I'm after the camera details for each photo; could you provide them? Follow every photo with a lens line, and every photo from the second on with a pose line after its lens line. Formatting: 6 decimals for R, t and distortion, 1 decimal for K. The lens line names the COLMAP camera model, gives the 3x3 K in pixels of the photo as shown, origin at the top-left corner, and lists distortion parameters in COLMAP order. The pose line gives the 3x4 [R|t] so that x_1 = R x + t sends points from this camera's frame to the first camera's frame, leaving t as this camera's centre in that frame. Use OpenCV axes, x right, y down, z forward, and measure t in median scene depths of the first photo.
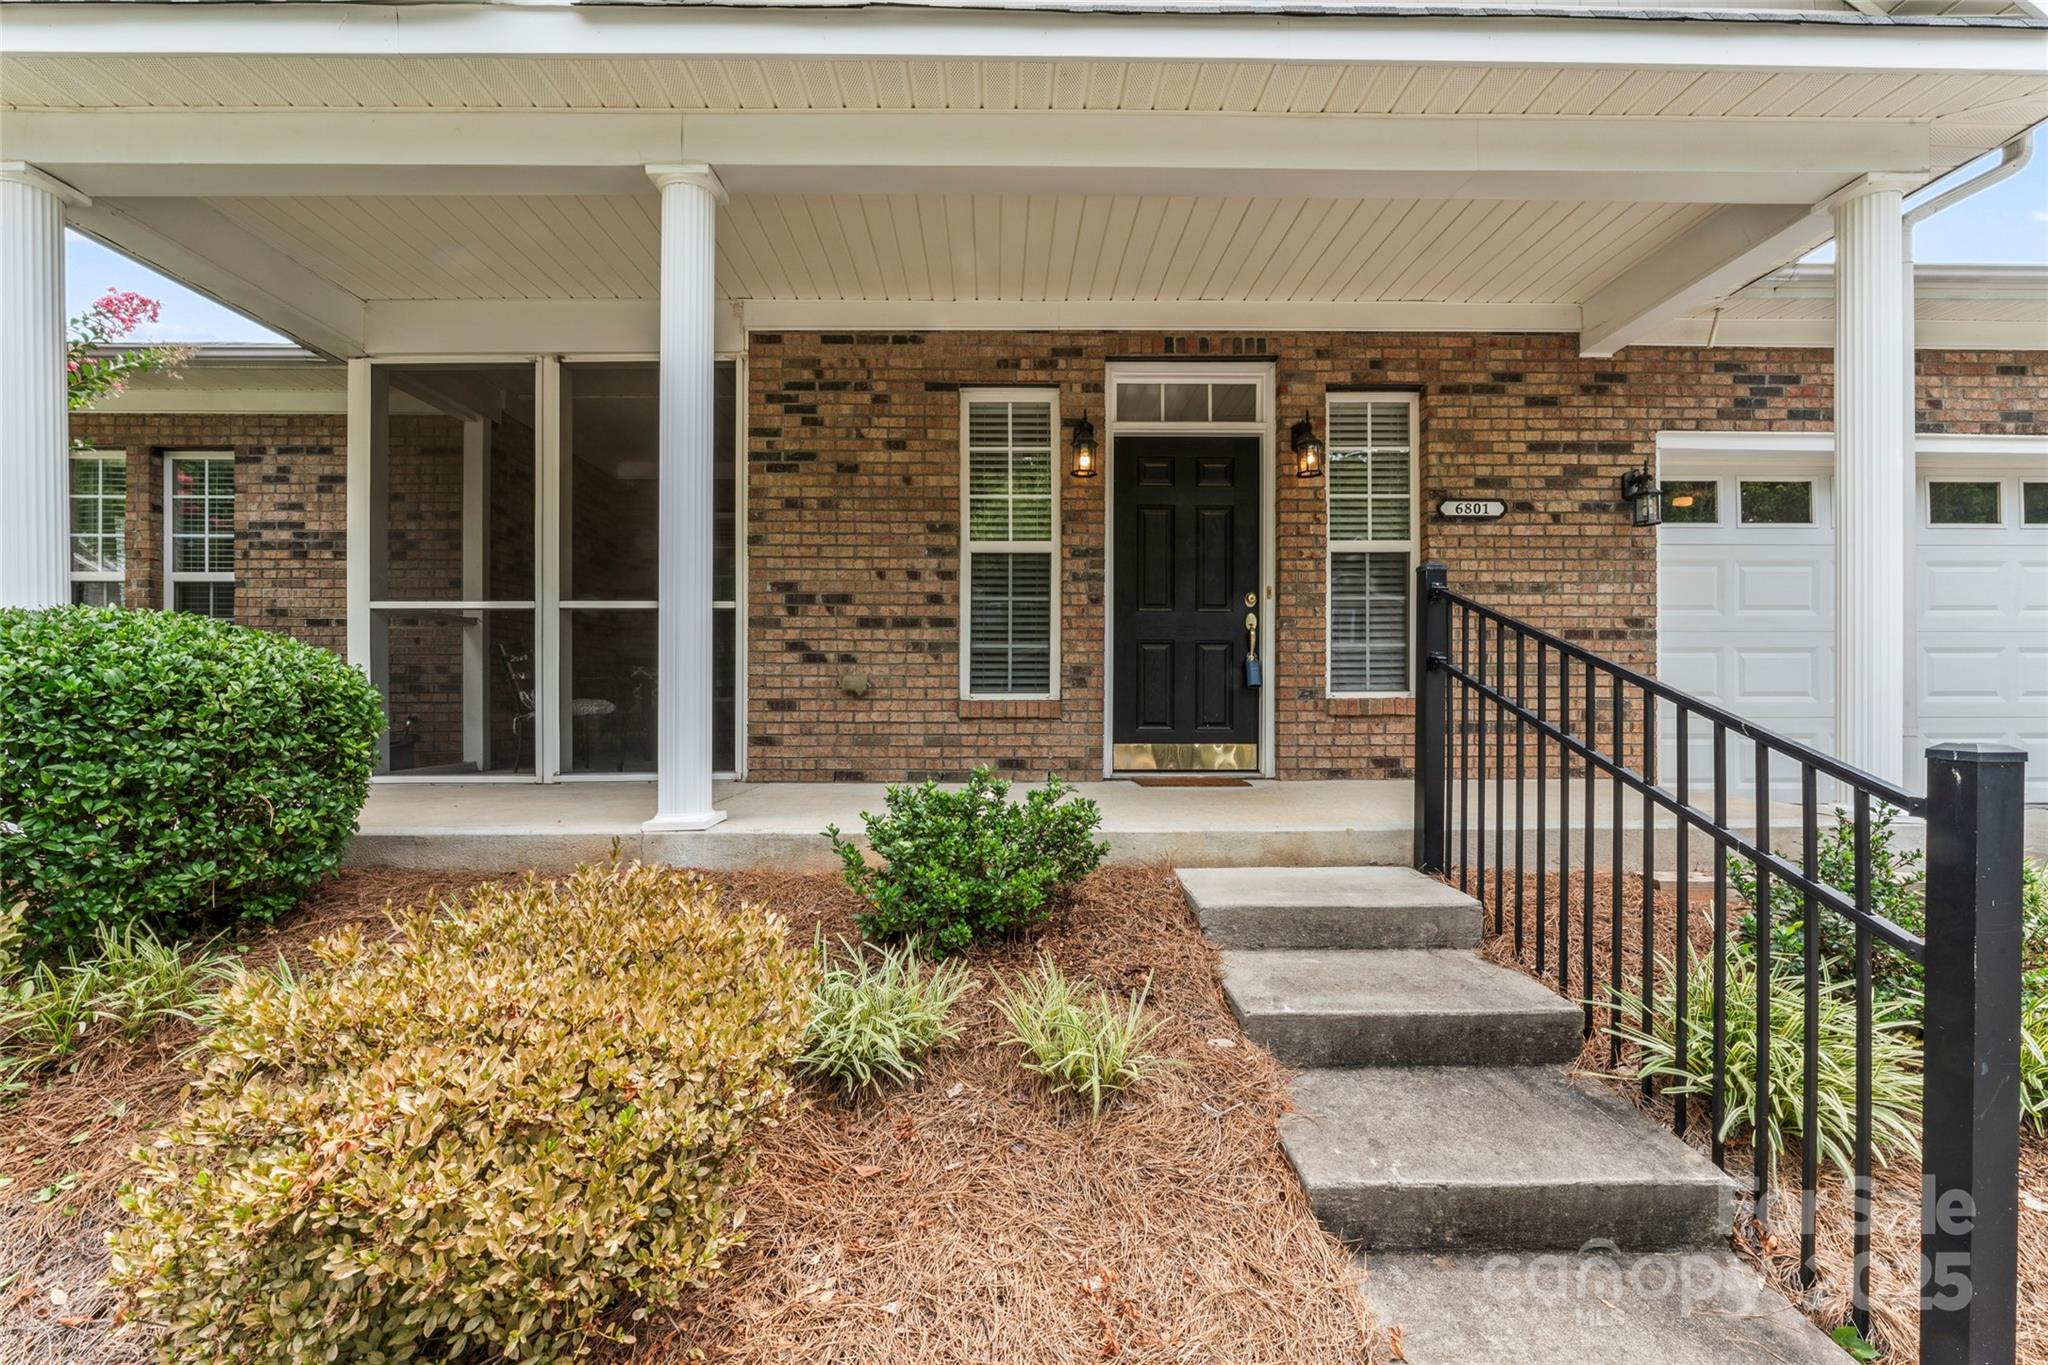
lens RADIAL K [[824.5, 0, 1024.0], [0, 824.5, 682.5], [0, 0, 1]] dist [0.000111, -0.000140]
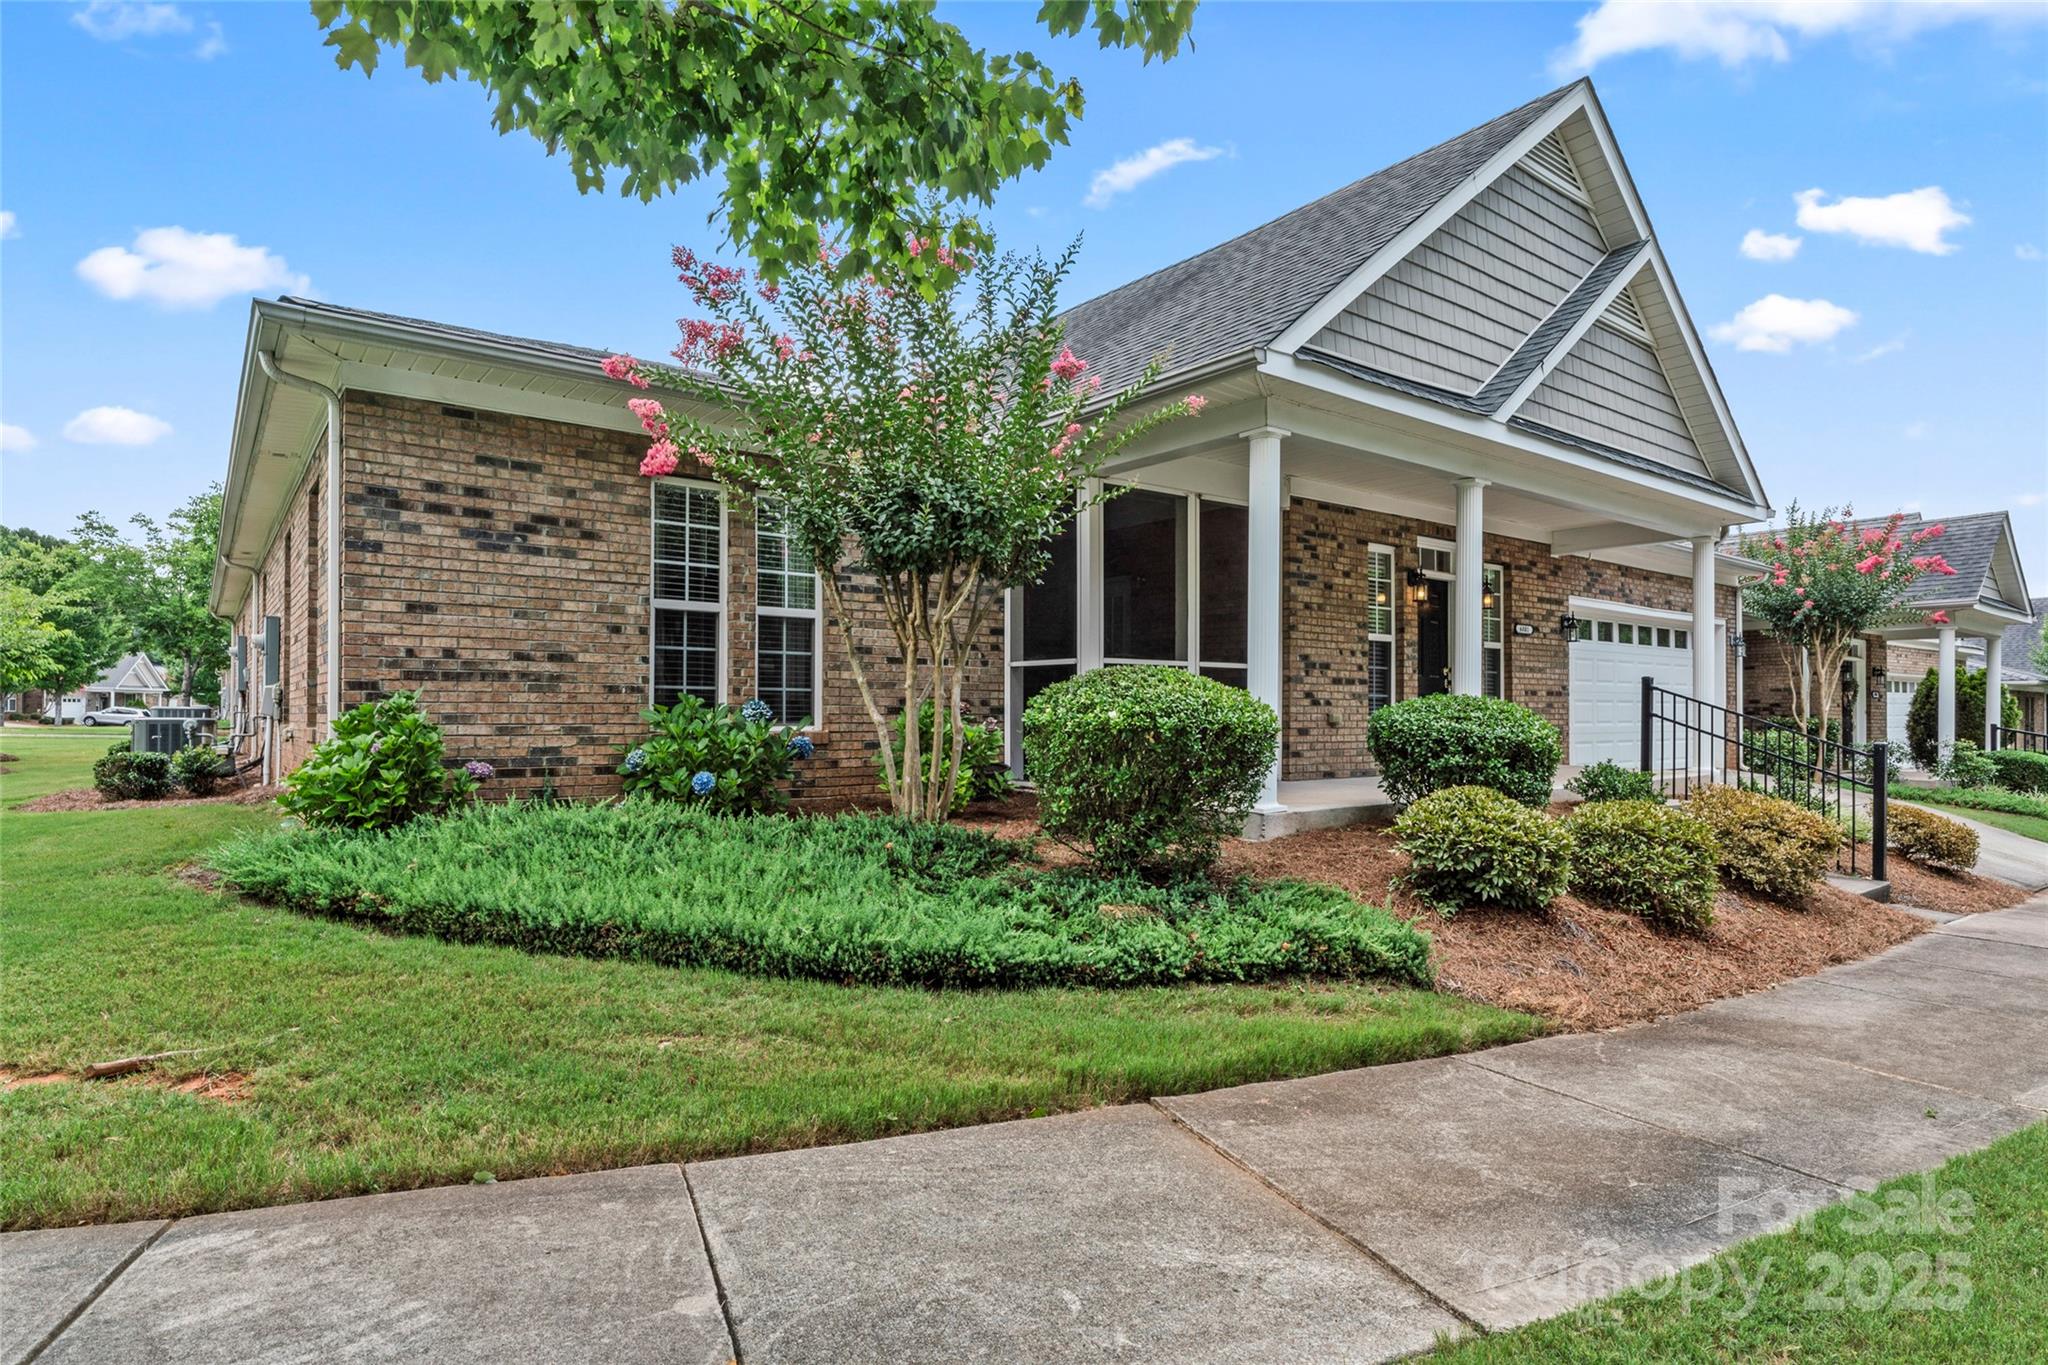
lens RADIAL K [[1055.0, 0, 1024.0], [0, 1055.0, 682.5], [0, 0, 1]] dist [0.002274, 0.000337]
pose [[0.806513, 0.020132, 0.590873, -1.930236], [-0.016602, 0.999797, -0.011404, -0.035447], [-0.590983, -0.000612, 0.806684, -0.331290]]
